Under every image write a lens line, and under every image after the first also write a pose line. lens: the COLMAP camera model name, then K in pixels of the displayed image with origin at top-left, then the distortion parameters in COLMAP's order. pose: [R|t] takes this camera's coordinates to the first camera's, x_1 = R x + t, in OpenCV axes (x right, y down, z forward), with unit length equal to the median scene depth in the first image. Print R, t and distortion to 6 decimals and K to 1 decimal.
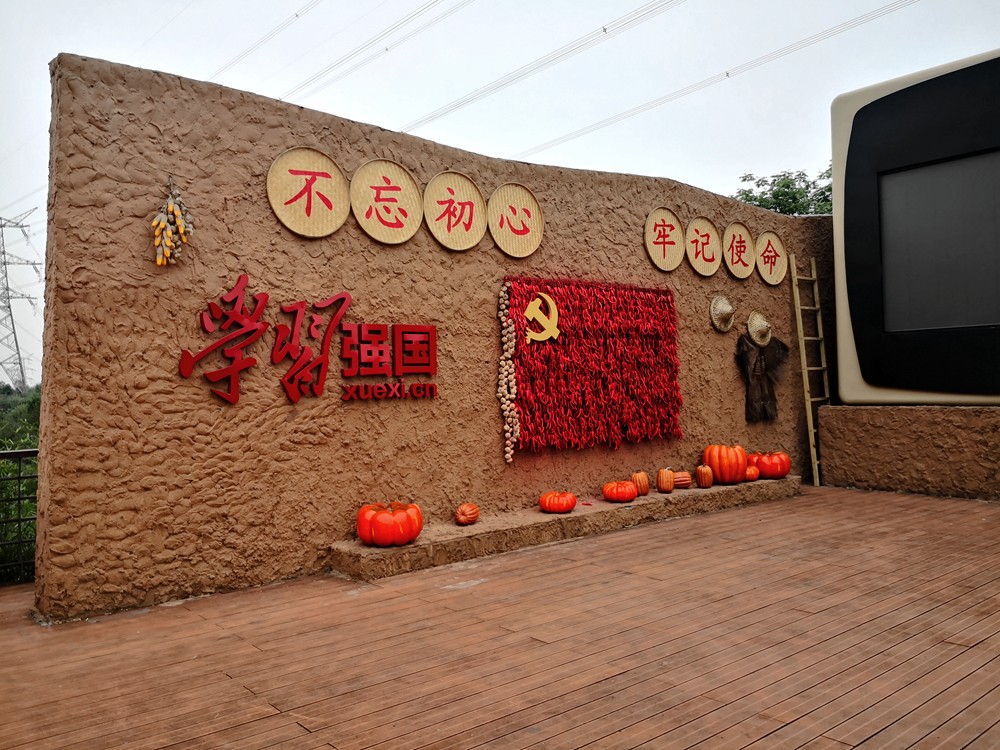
lens RADIAL K [[811.3, 0, 500.0], [0, 811.3, 375.0], [0, 0, 1]] dist [-0.001607, -0.000785]
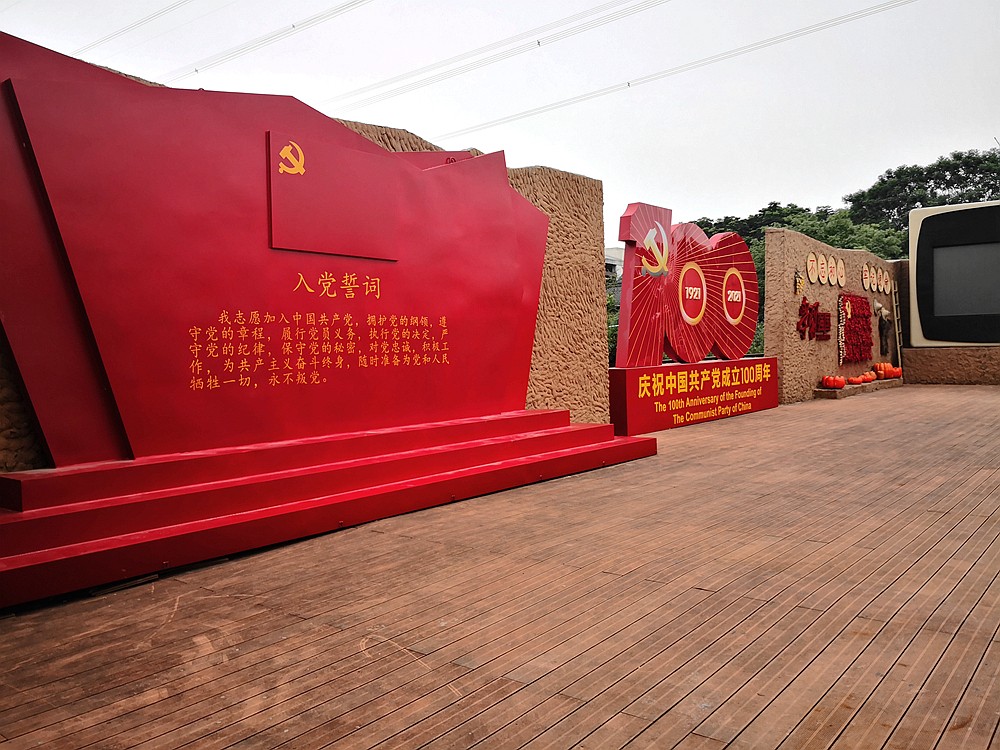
lens RADIAL K [[782.8, 0, 500.0], [0, 782.8, 375.0], [0, 0, 1]] dist [0.004023, 0.001983]
pose [[0.983888, -0.003055, 0.178759, -1.161581], [-0.004077, 0.999211, 0.039515, 0.031985], [-0.178739, -0.039607, 0.983099, -0.999353]]
